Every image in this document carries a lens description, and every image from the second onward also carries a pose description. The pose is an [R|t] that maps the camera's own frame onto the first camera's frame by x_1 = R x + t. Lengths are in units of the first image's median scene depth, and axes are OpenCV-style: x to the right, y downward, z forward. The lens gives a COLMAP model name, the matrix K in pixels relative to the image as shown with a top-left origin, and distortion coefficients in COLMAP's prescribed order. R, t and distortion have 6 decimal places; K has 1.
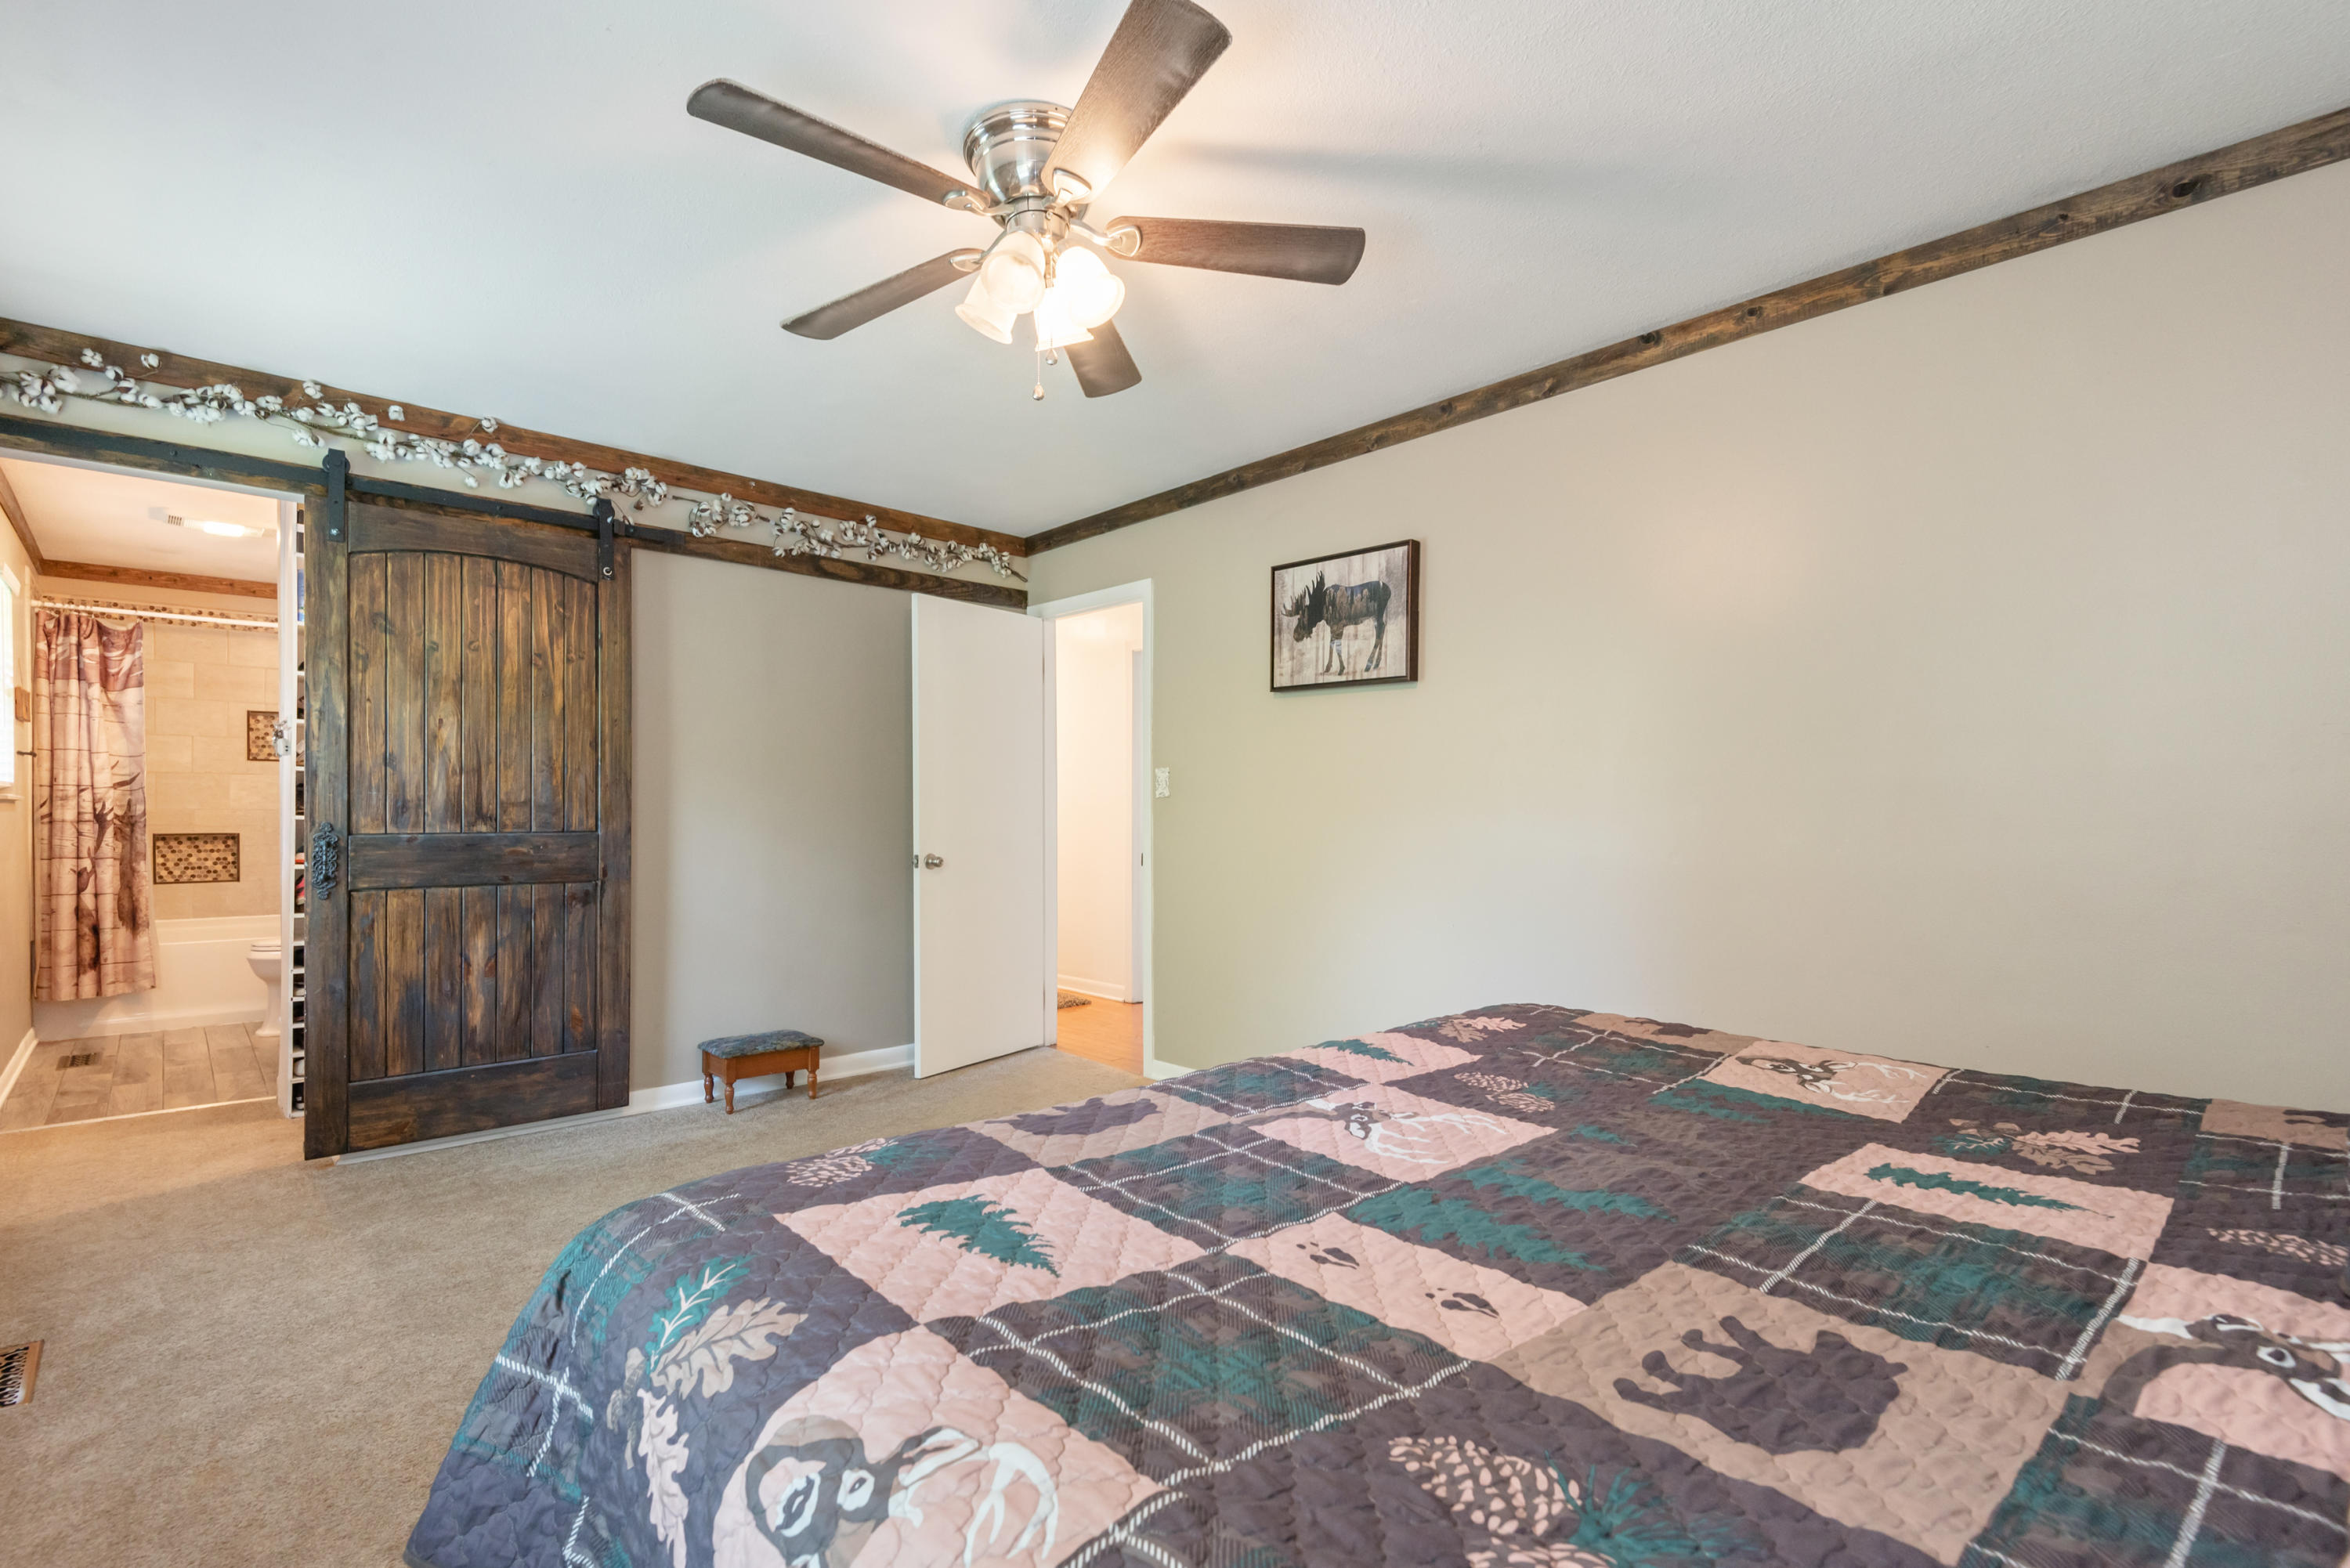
lens RADIAL K [[1109.9, 0, 1150.5], [0, 1109.9, 827.7], [0, 0, 1]] dist [0.009795, -0.003923]
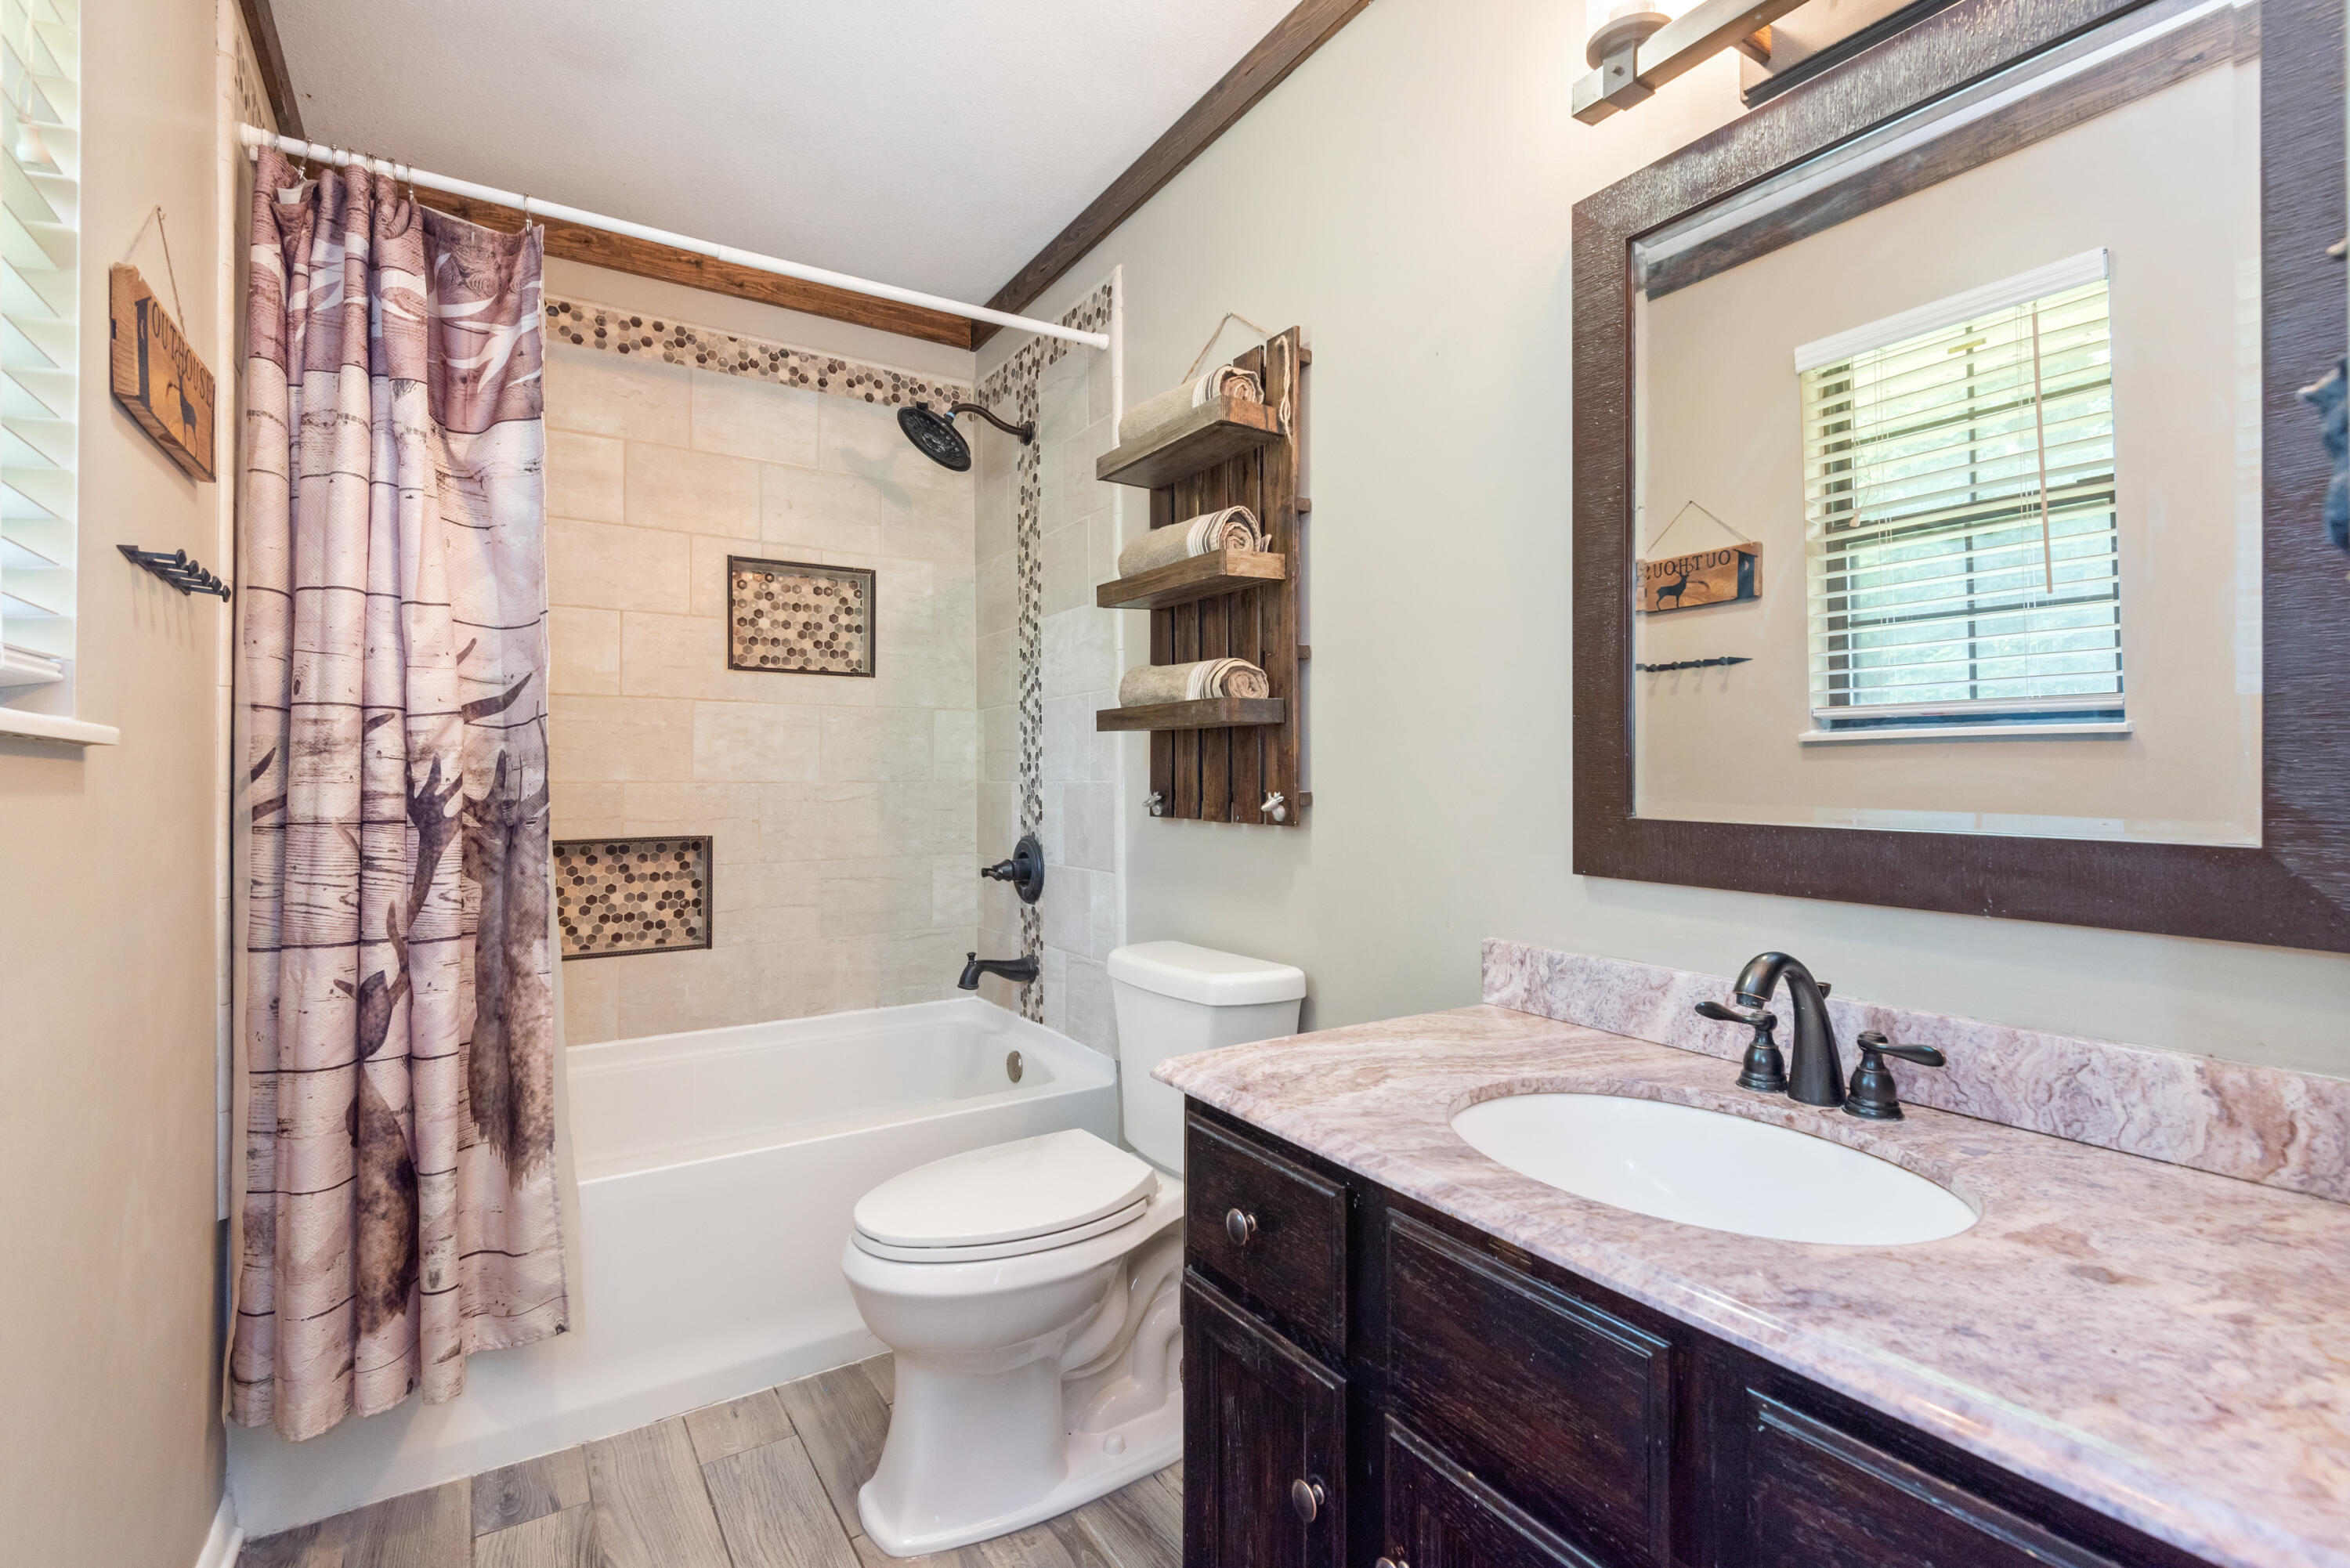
lens RADIAL K [[1109.9, 0, 1178.0], [0, 1109.9, 774.3], [0, 0, 1]] dist [0.009795, -0.003923]
pose [[0.985809, -0.005923, -0.167765, -0.682216], [0.002734, 0.999811, -0.019231, -0.012375], [0.167847, 0.018500, 0.985639, 0.729385]]
